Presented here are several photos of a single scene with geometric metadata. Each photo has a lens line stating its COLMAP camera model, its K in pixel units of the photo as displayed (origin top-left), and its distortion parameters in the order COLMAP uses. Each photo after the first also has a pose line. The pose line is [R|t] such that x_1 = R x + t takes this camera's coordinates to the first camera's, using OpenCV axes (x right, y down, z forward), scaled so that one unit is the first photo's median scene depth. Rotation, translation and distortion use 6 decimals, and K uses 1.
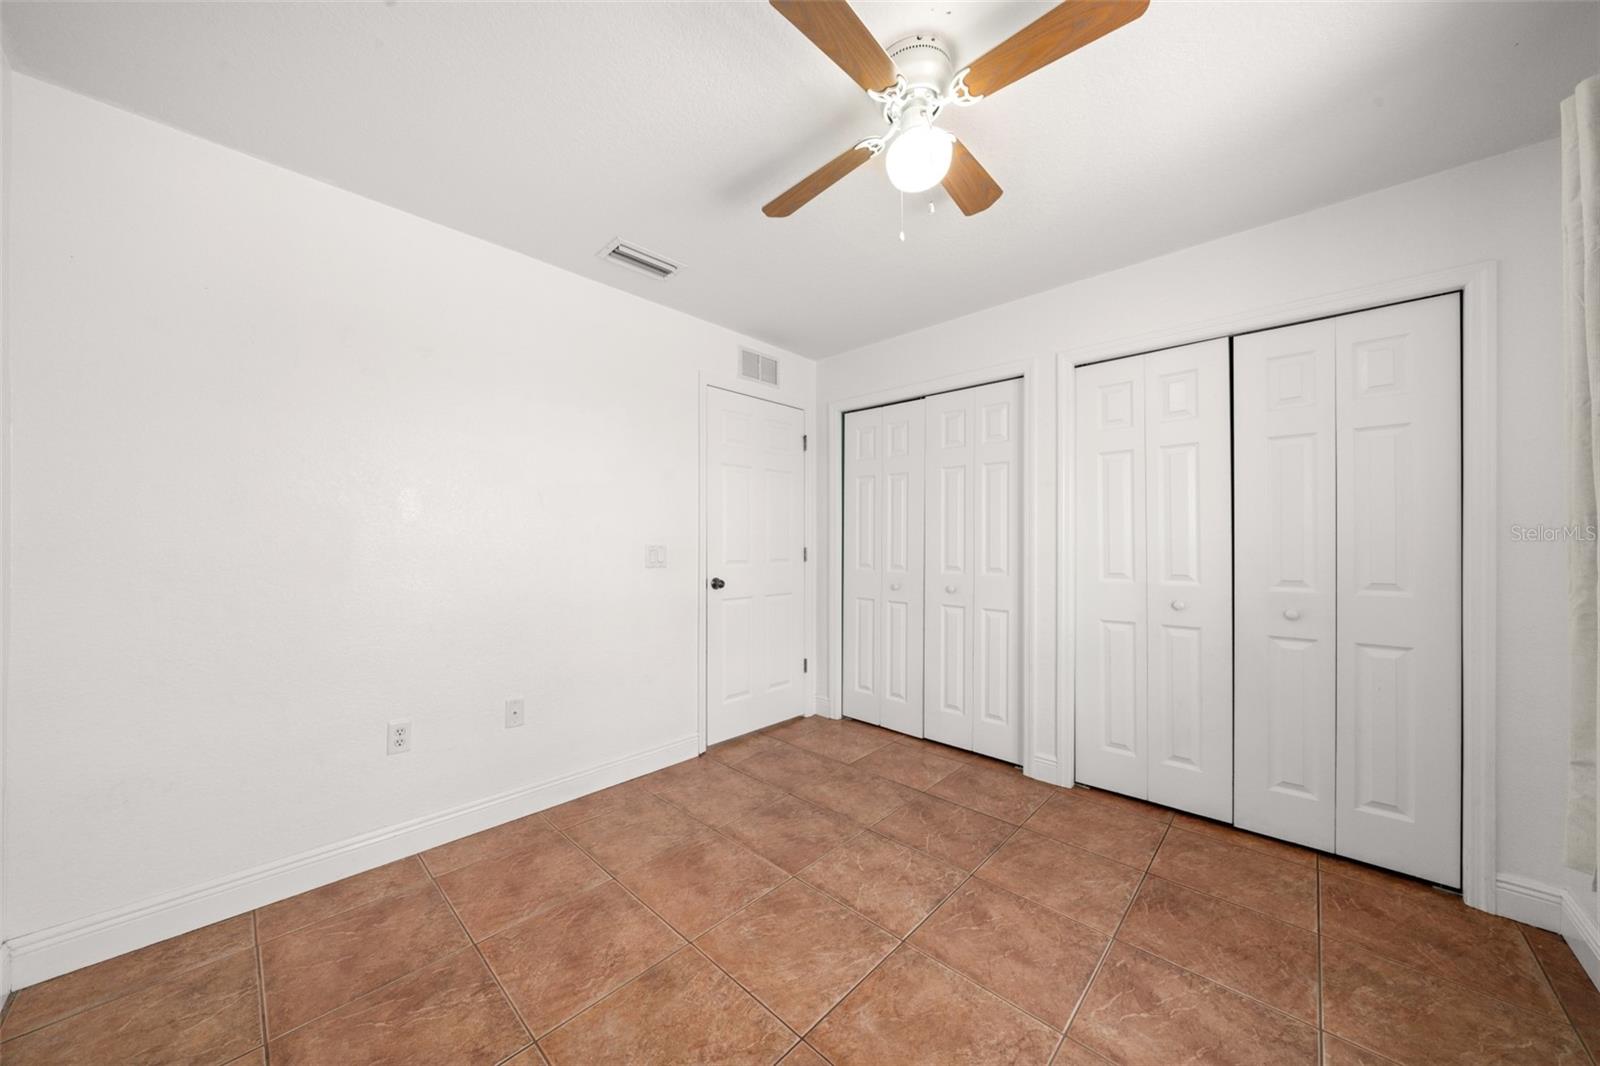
lens RADIAL K [[546.7, 0, 790.5], [0, 546.7, 541.4], [0, 0, 1]] dist [-0.007810, 0.000147]
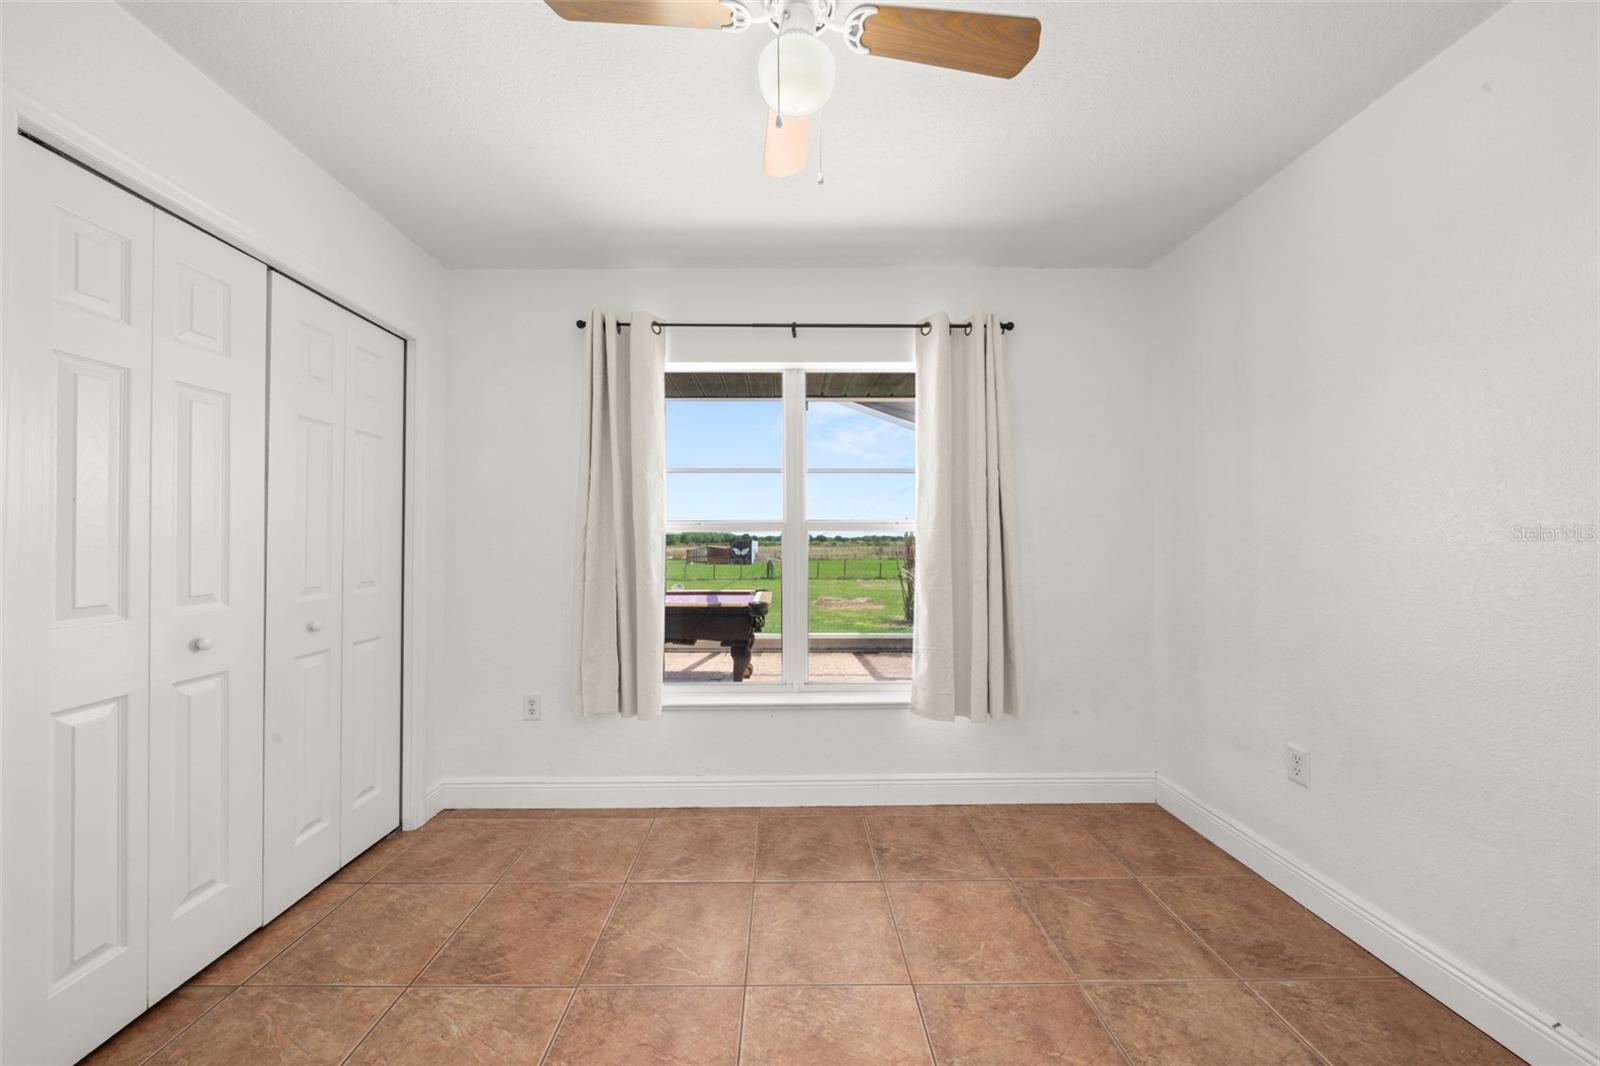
lens RADIAL K [[546.7, 0, 785.0], [0, 546.7, 531.5], [0, 0, 1]] dist [-0.007810, 0.000147]
pose [[-0.692057, 0.009784, 0.721776, -0.255457], [-0.001595, 0.999885, -0.015083, -0.004845], [-0.721841, -0.011589, -0.691962, 1.199175]]
